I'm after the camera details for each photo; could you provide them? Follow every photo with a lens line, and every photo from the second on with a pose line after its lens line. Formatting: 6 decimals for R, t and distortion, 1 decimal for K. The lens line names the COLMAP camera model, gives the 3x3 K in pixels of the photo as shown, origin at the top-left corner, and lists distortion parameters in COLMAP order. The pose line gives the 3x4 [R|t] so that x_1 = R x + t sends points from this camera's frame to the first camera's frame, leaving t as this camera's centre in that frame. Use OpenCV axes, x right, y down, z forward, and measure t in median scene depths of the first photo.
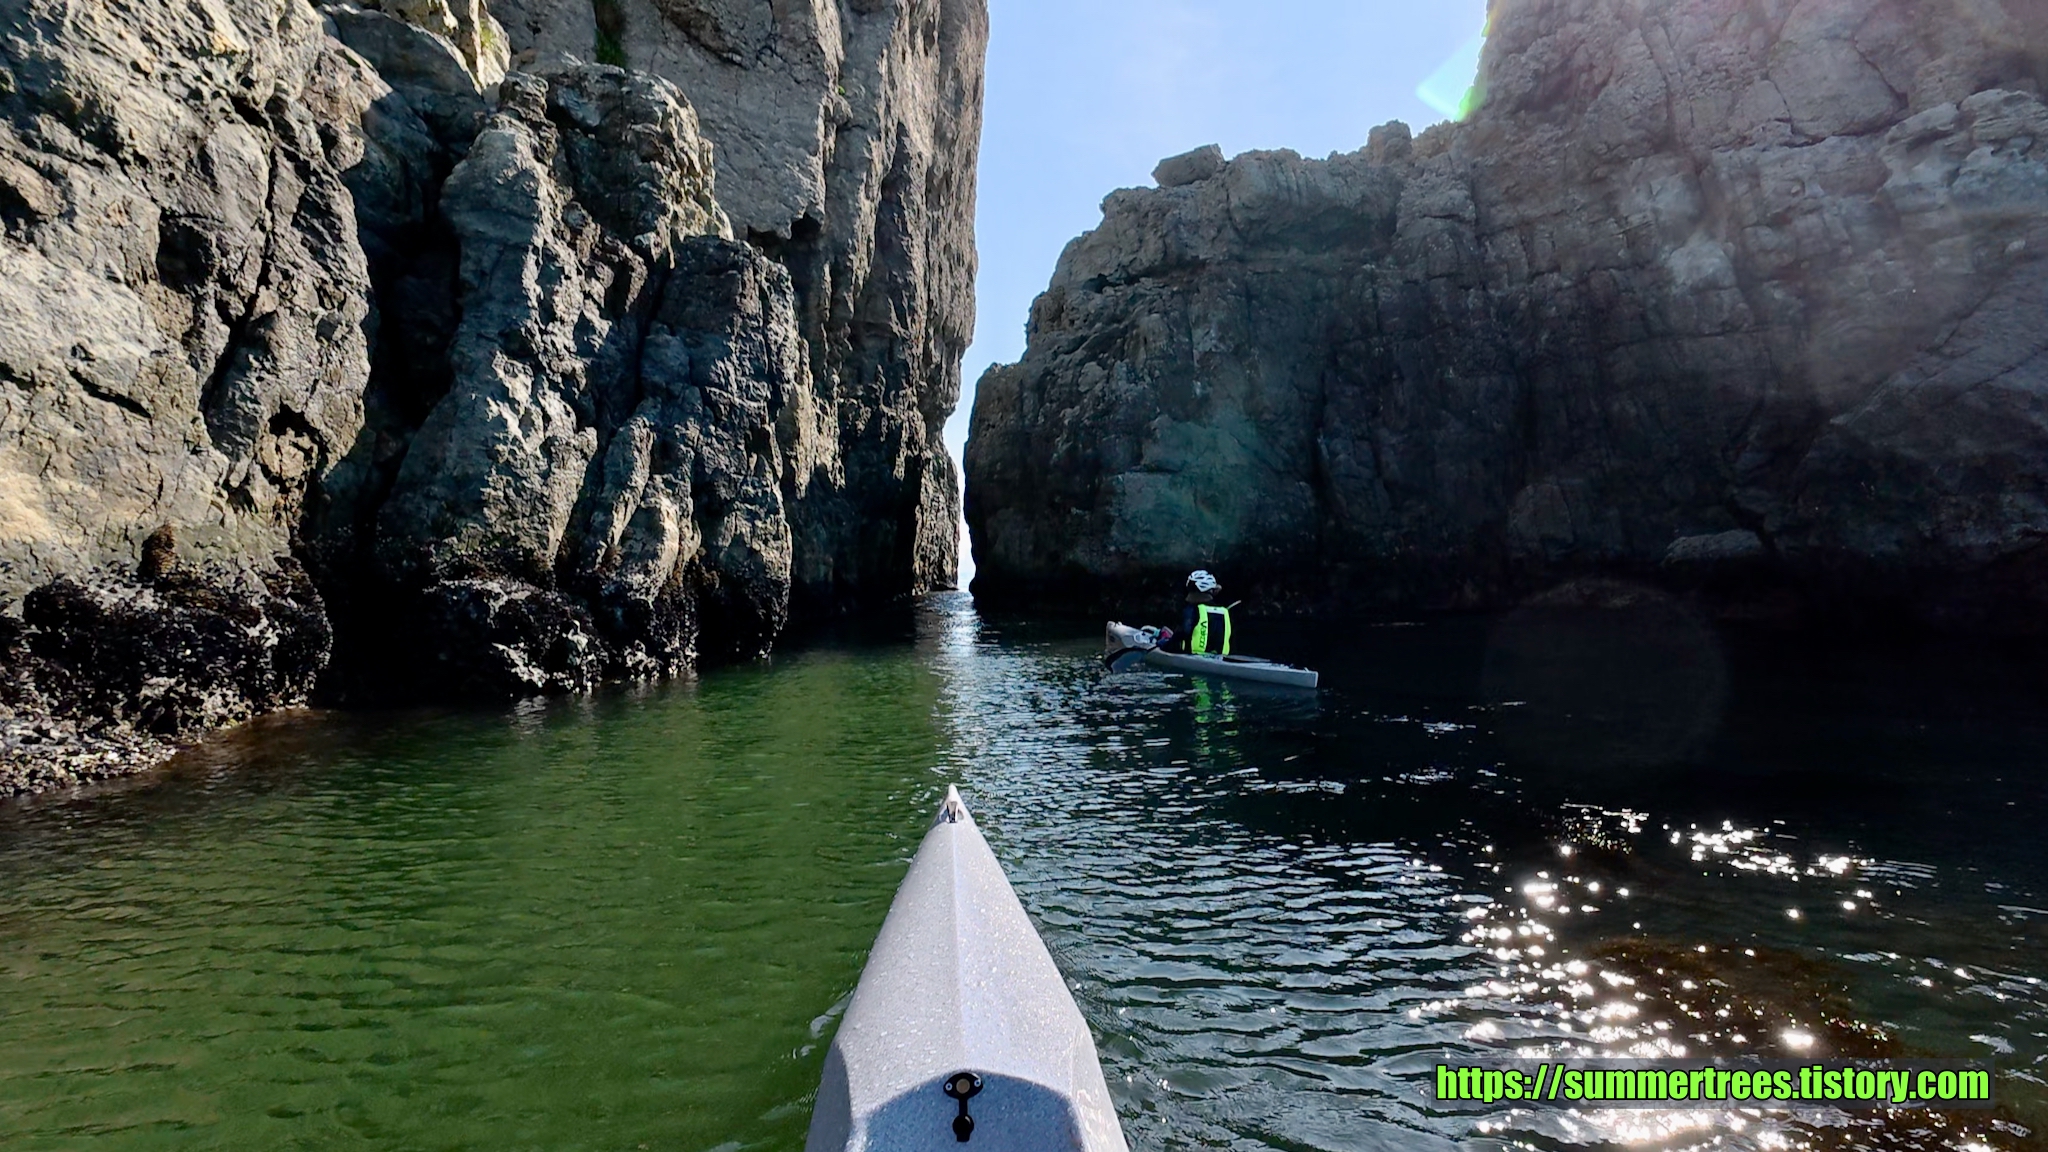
lens RADIAL K [[1101.5, 0, 1177.9], [0, 1101.5, 641.8], [0, 0, 1]] dist [0.000657, 0.000600]
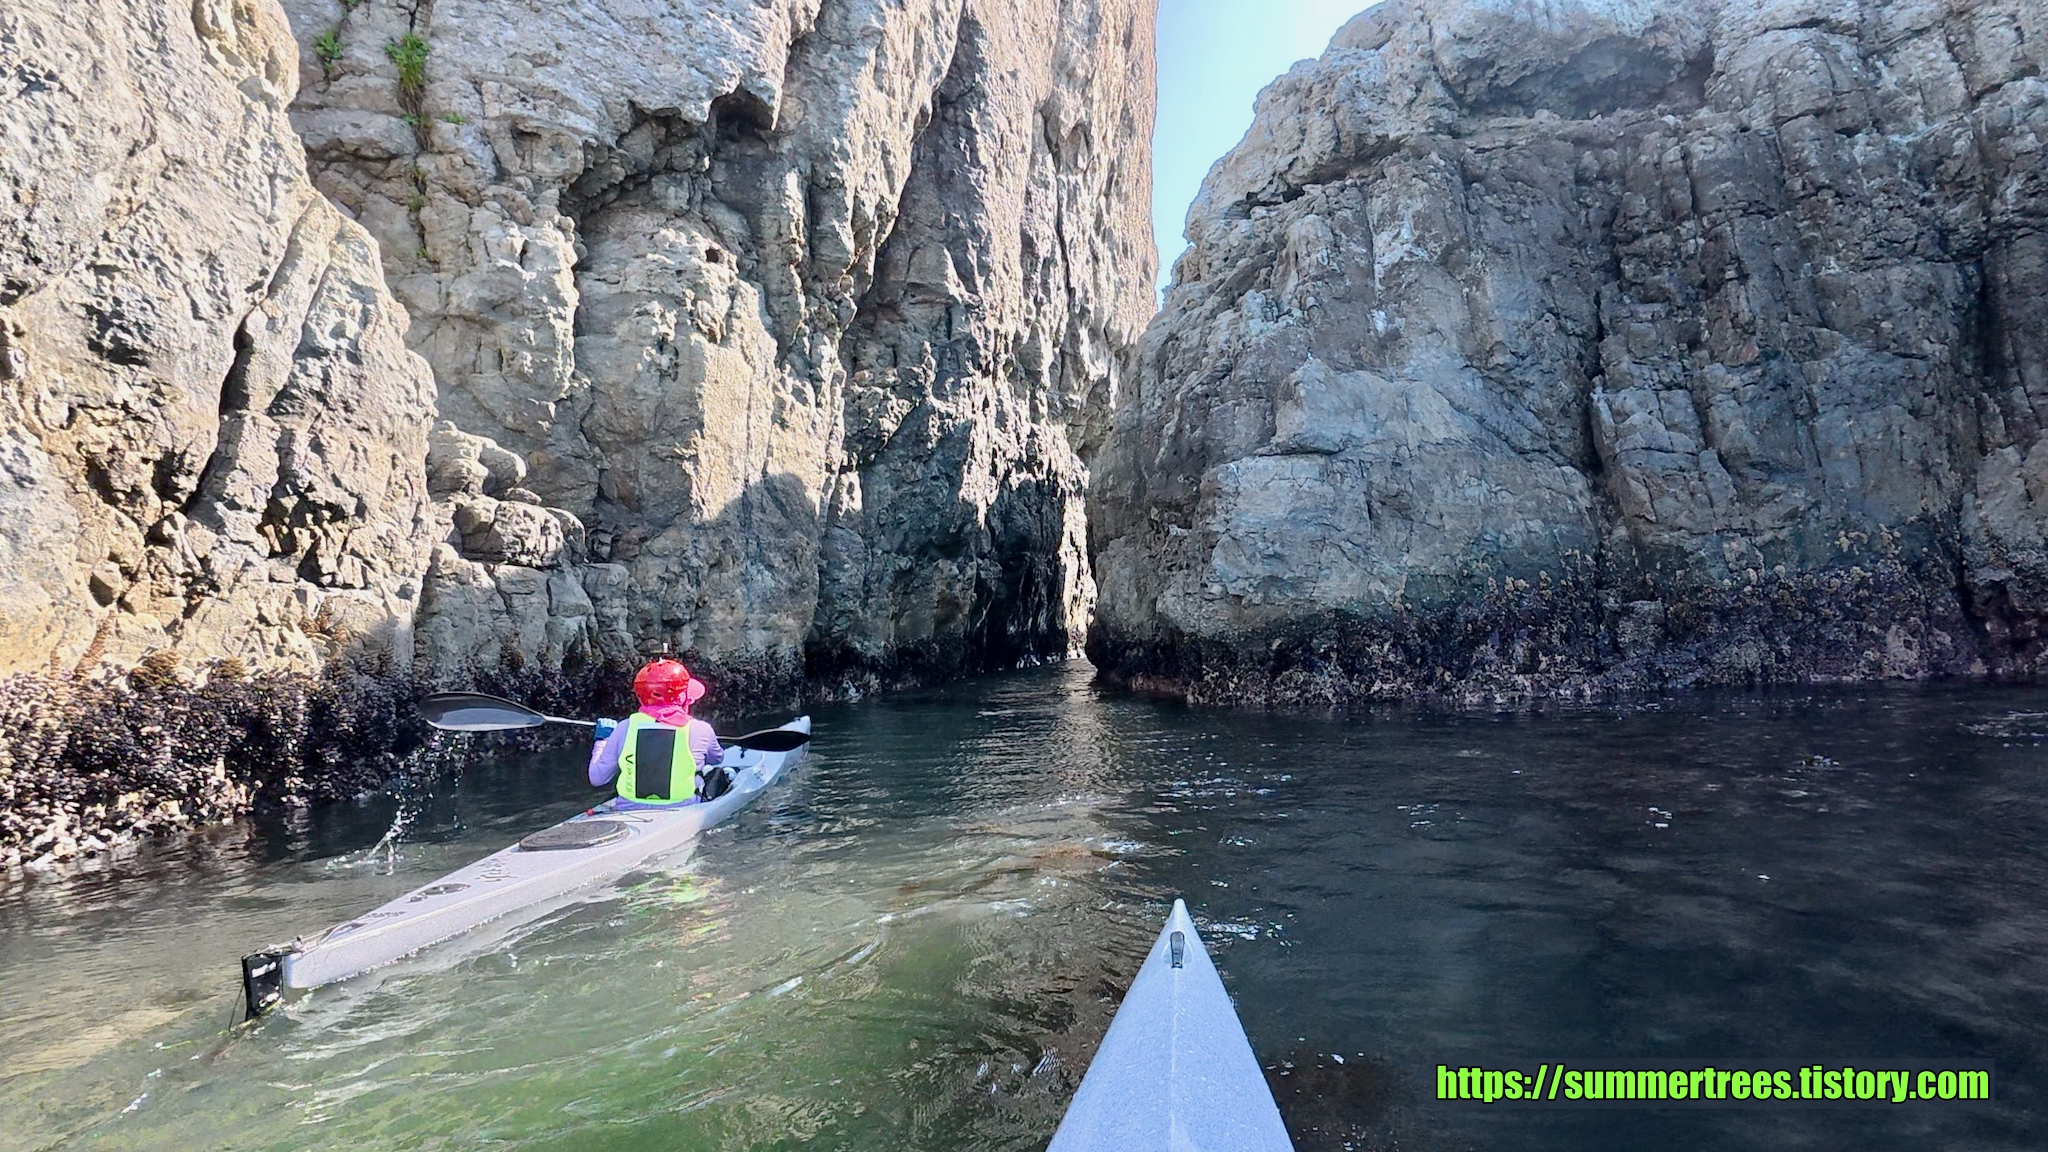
lens RADIAL K [[1135.0, 0, 1168.7], [0, 1135.0, 639.5], [0, 0, 1]] dist [0.000452, 0.000815]
pose [[0.972167, -0.024221, -0.233035, 0.046134], [0.013273, 0.998738, -0.048434, -0.026312], [0.233914, 0.043993, 0.971261, 0.370403]]
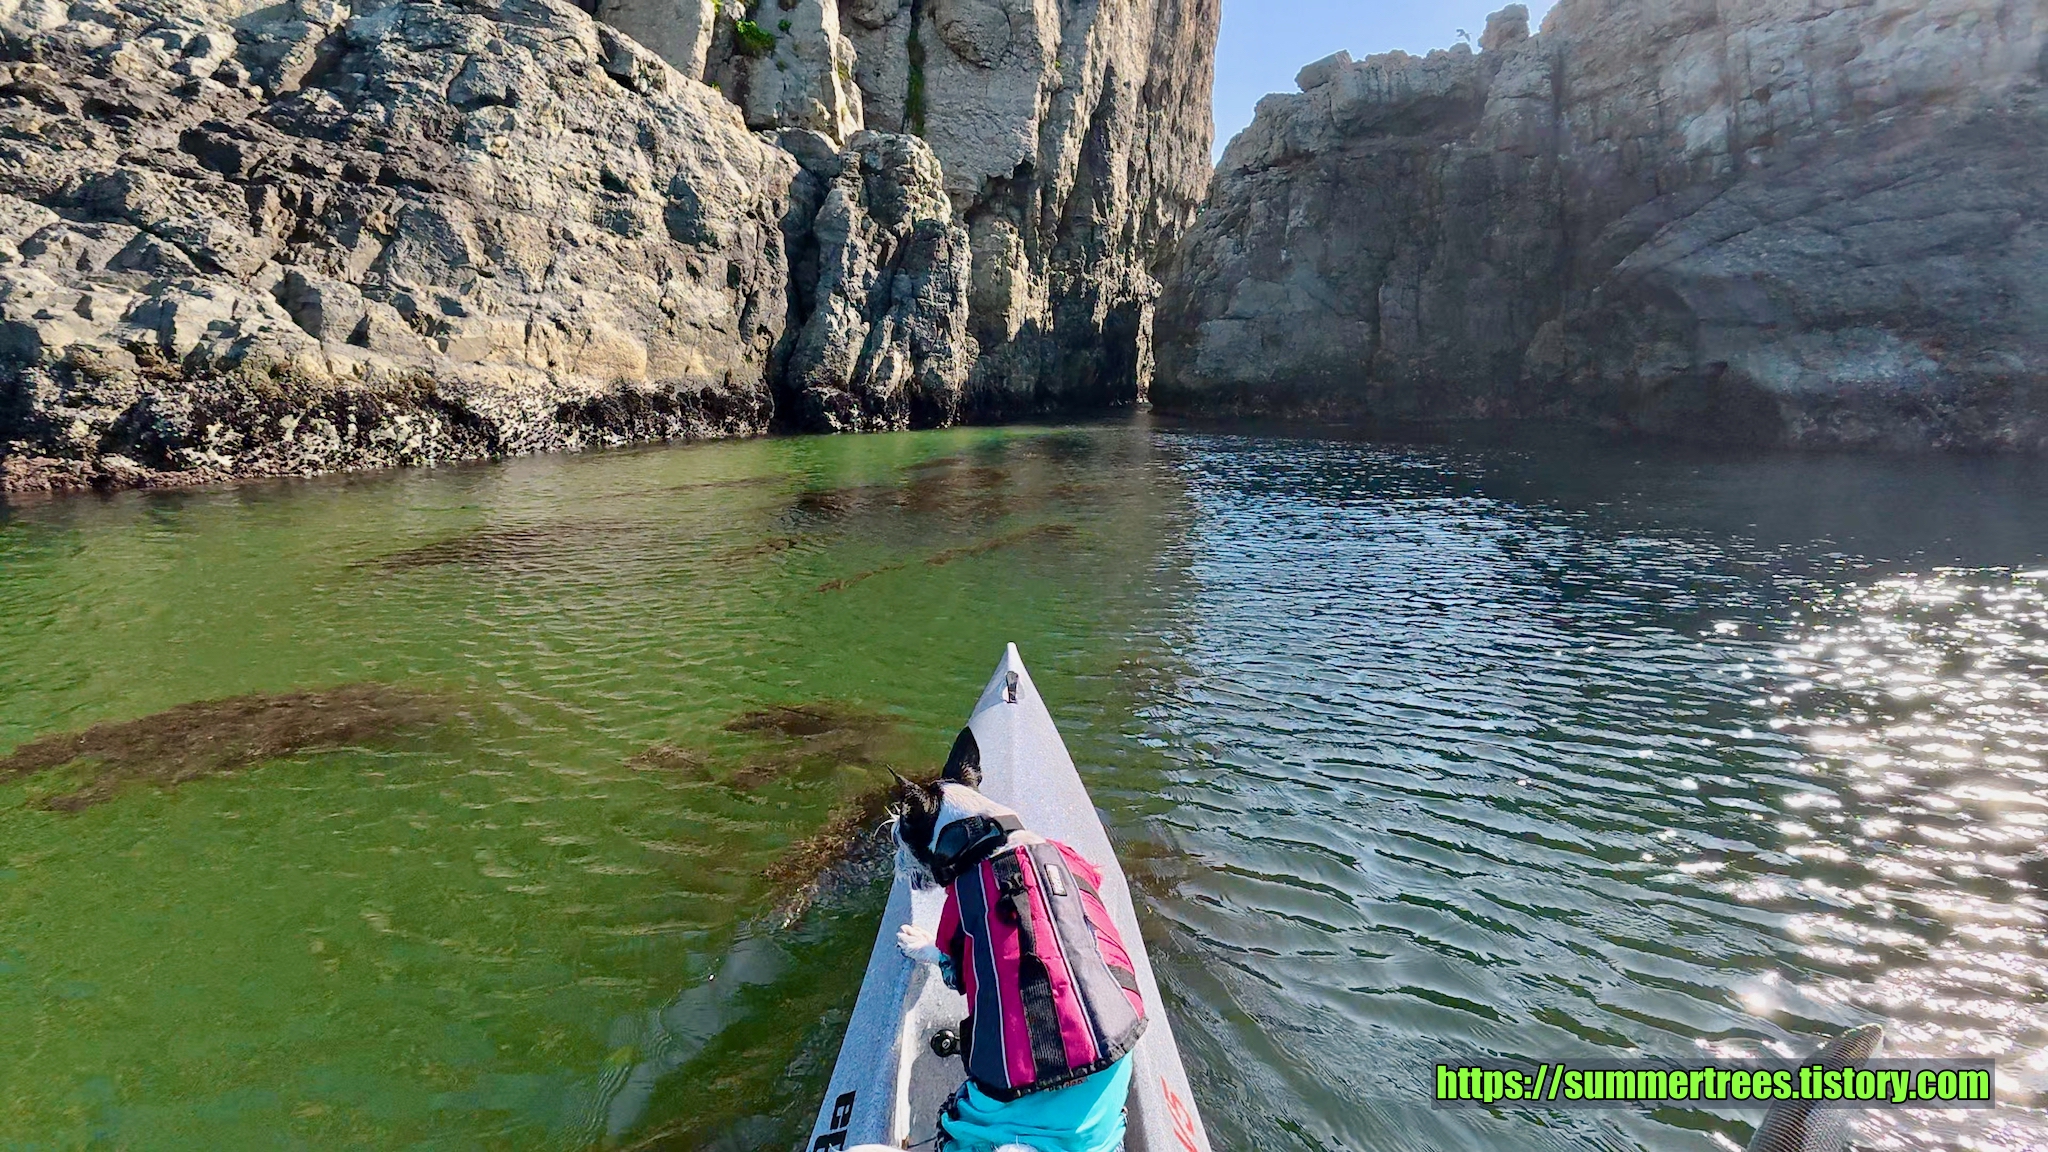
lens RADIAL K [[987.1, 0, 1023.3], [0, 987.1, 575.3], [0, 0, 1]] dist [0.001602, -0.000788]
pose [[0.907375, 0.088726, -0.410850, 0.269856], [-0.035990, 0.990277, 0.134372, 0.017561], [0.418778, -0.107139, 0.901746, -0.321981]]
